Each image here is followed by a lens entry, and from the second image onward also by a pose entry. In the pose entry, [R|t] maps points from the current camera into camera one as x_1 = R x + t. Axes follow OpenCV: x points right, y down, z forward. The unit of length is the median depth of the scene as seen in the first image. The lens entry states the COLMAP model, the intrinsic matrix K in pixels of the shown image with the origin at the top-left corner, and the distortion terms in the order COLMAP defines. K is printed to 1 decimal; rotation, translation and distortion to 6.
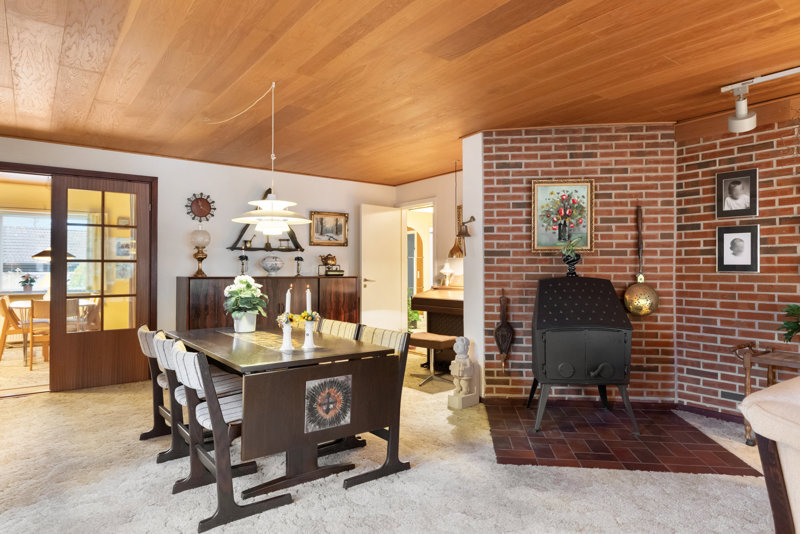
lens RADIAL K [[488.4, 0, 399.2], [0, 488.4, 266.0], [0, 0, 1]] dist [-0.010739, 0.001024]
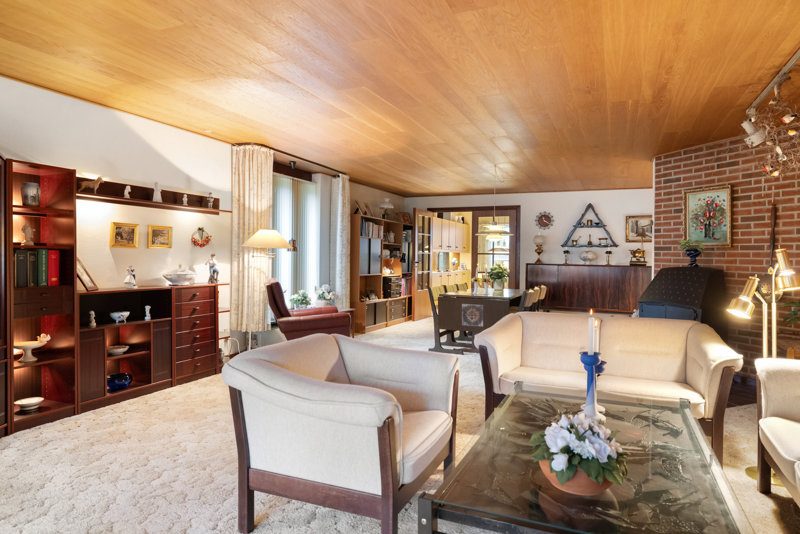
lens RADIAL K [[488.4, 0, 402.0], [0, 488.4, 263.5], [0, 0, 1]] dist [-0.010739, 0.001024]
pose [[0.482658, 0.019219, -0.875598, 1.026246], [-0.008825, 0.999815, 0.017081, -0.002152], [0.875765, -0.000517, 0.482738, -0.252552]]
